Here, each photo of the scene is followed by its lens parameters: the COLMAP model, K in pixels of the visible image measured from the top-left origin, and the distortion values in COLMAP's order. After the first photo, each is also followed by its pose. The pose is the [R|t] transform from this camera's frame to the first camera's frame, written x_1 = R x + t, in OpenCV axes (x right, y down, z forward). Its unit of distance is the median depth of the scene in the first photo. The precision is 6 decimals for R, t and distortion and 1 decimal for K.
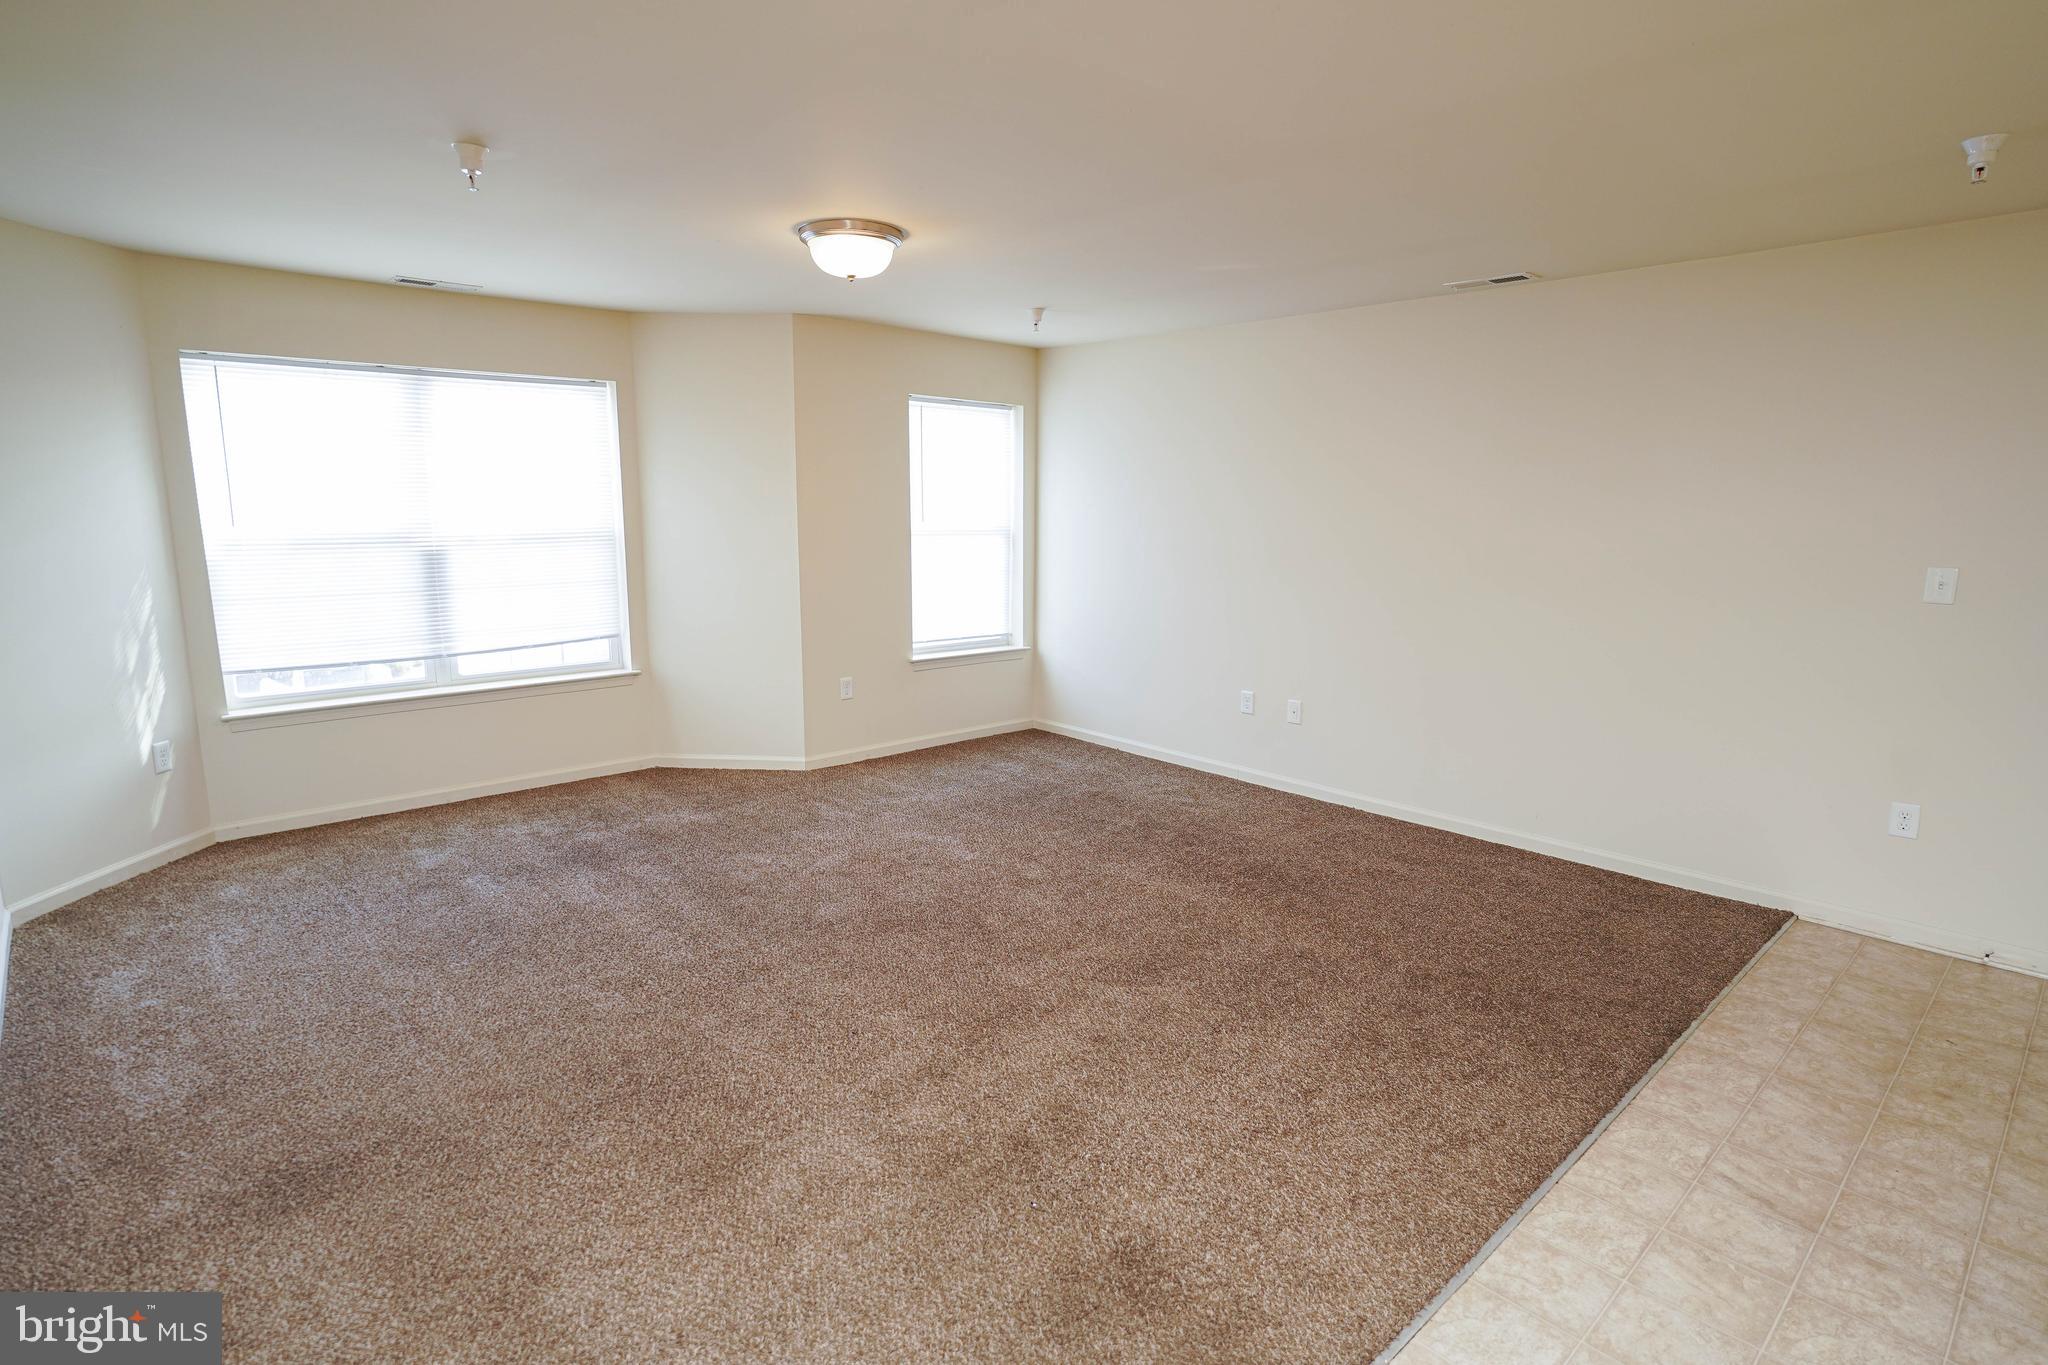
lens RADIAL K [[1003.7, 0, 1024.0], [0, 1003.7, 682.5], [0, 0, 1]] dist [-0.018220, -0.000358]
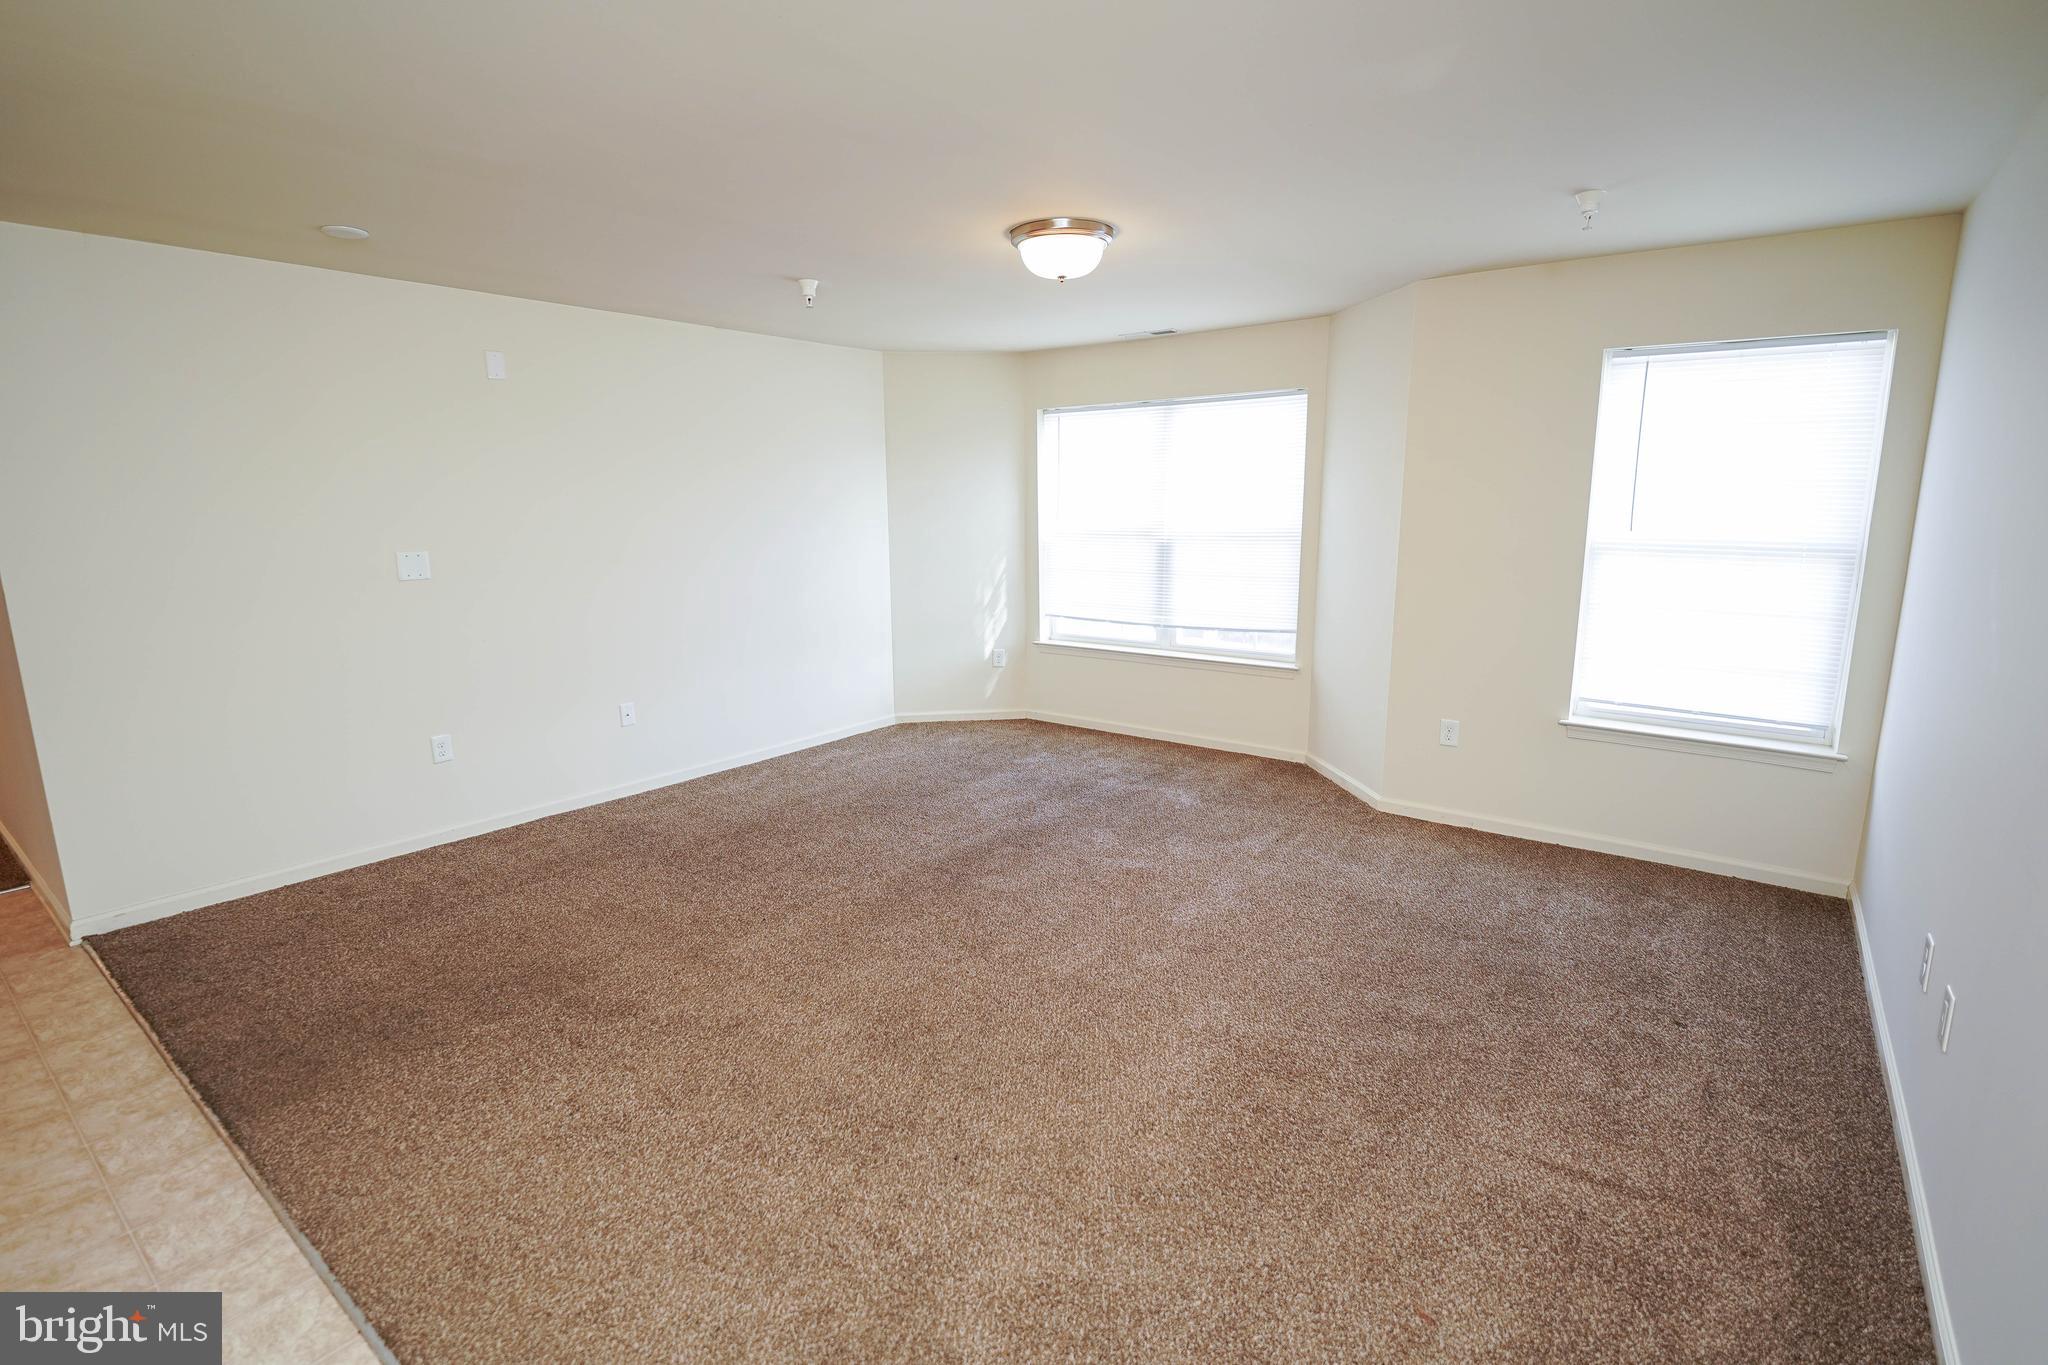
lens RADIAL K [[972.4, 0, 1024.0], [0, 972.4, 682.5], [0, 0, 1]] dist [-0.001938, -0.000263]
pose [[0.180409, 0.174675, -0.967957, 0.658849], [-0.166345, 0.975348, 0.145005, -0.116394], [0.969424, 0.134855, 0.205018, 0.636809]]
